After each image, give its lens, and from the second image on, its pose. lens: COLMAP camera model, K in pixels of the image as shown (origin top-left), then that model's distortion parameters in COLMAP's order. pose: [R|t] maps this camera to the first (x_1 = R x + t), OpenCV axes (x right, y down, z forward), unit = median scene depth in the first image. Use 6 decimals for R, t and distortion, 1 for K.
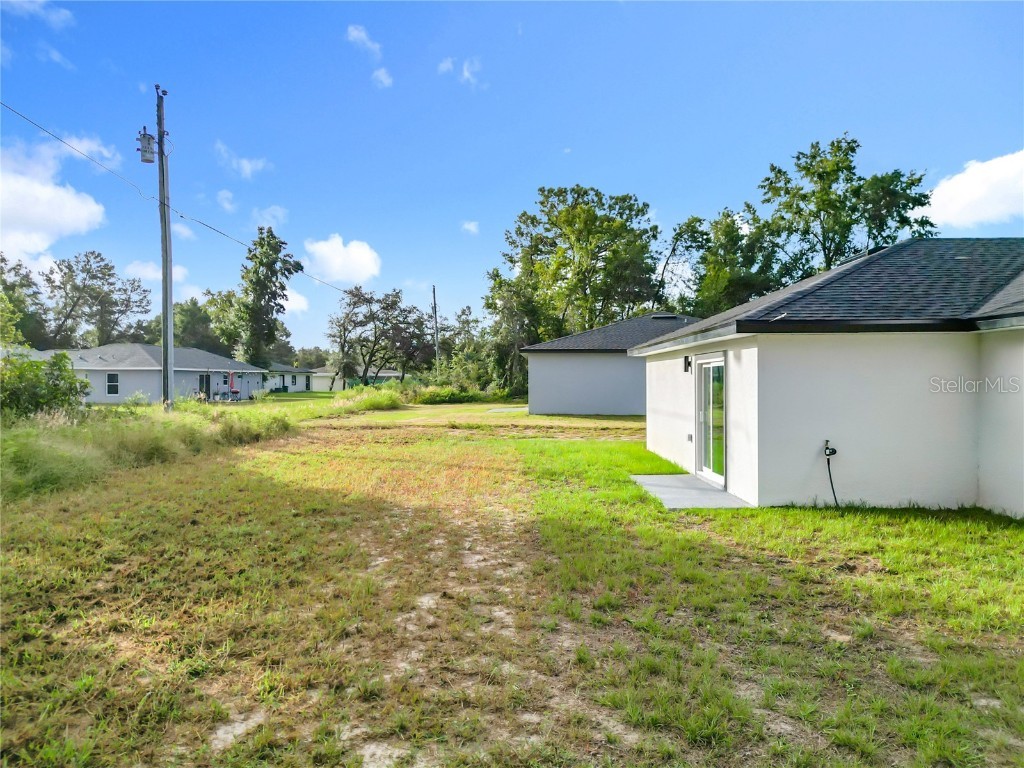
lens RADIAL K [[755.0, 0, 504.7], [0, 755.0, 389.0], [0, 0, 1]] dist [0.078814, -0.084521]
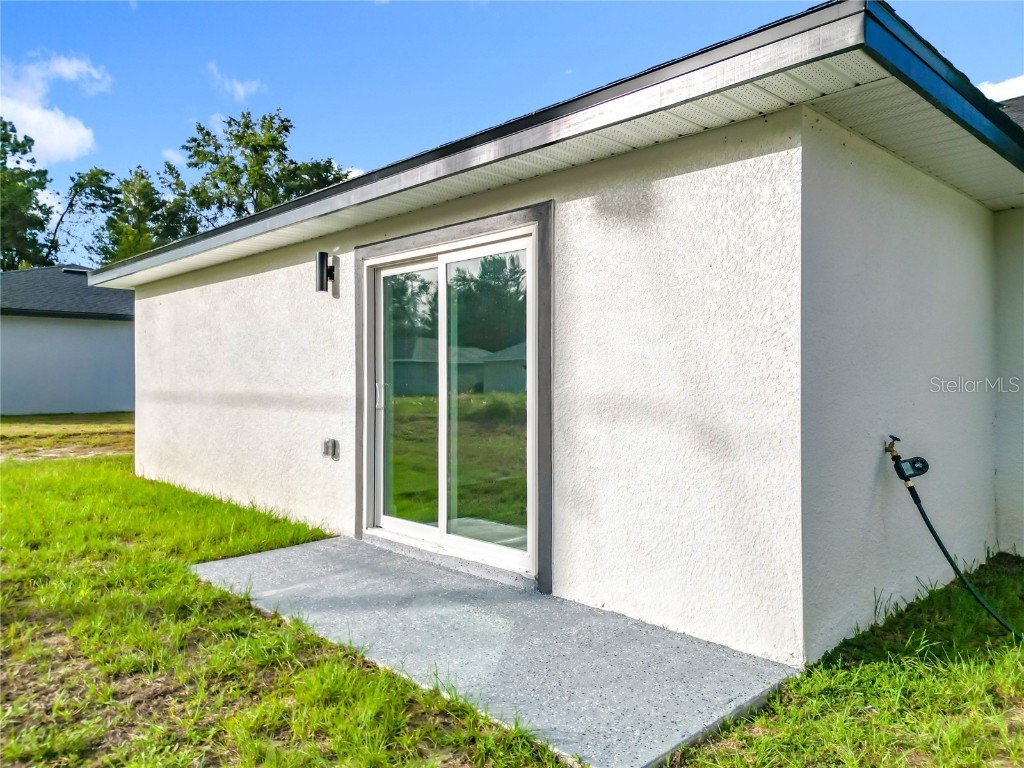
lens RADIAL K [[728.1, 0, 512.0], [0, 728.1, 384.0], [0, 0, 1]] dist [0.066138, -0.069543]
pose [[0.709246, -0.004917, 0.704944, 0.029770], [0.007904, 0.999968, -0.000978, 0.029888], [-0.704917, 0.006265, 0.709262, 0.650025]]
